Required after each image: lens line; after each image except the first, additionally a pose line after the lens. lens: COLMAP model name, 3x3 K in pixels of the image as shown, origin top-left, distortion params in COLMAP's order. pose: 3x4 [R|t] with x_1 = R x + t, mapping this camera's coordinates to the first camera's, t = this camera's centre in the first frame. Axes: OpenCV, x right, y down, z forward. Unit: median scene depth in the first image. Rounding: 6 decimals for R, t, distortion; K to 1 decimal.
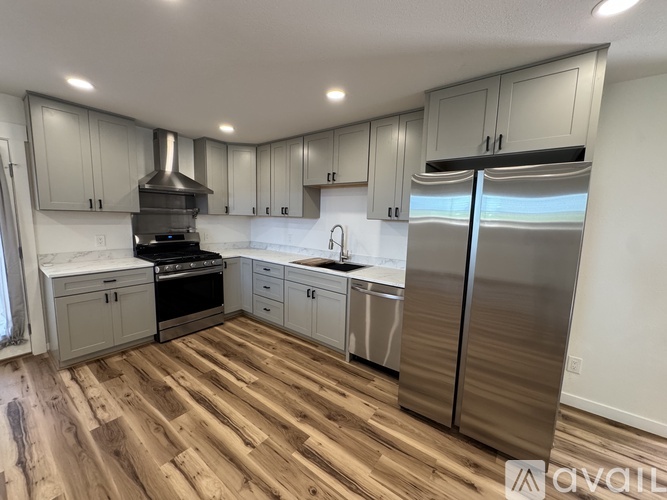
lens RADIAL K [[268.3, 0, 332.0], [0, 268.3, 246.8], [0, 0, 1]] dist [0.004823, 0.002316]
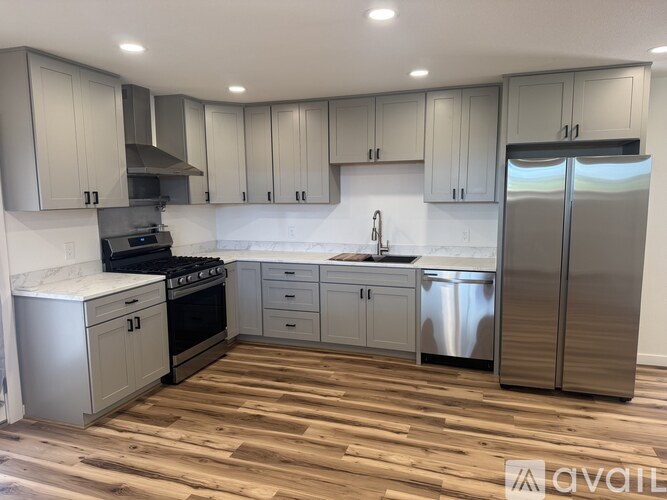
lens RADIAL K [[463.3, 0, 332.5], [0, 463.3, 249.7], [0, 0, 1]] dist [0.044332, -0.030336]
pose [[0.948329, -0.076055, 0.308038, -0.640268], [0.072701, 0.997103, 0.022366, -0.003550], [-0.308847, 0.001184, 0.951111, -0.360932]]
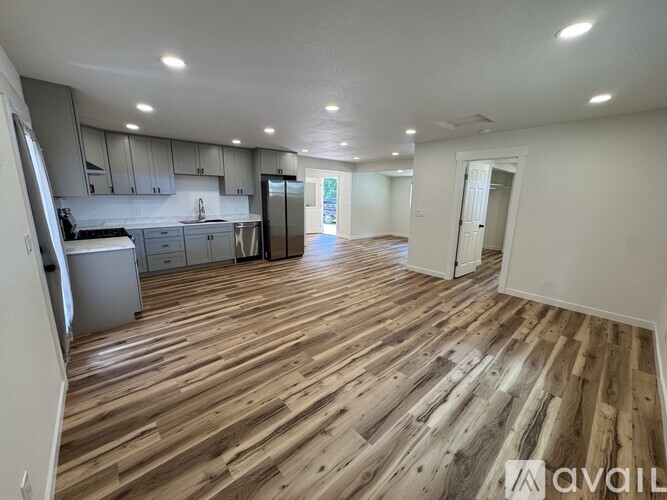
lens RADIAL K [[268.3, 0, 334.3], [0, 268.3, 246.9], [0, 0, 1]] dist [0.004823, 0.002316]
pose [[0.183171, -0.221050, 0.957907, -1.754217], [0.103387, 0.973320, 0.204837, -0.050225], [-0.977630, 0.061515, 0.201138, -0.187429]]
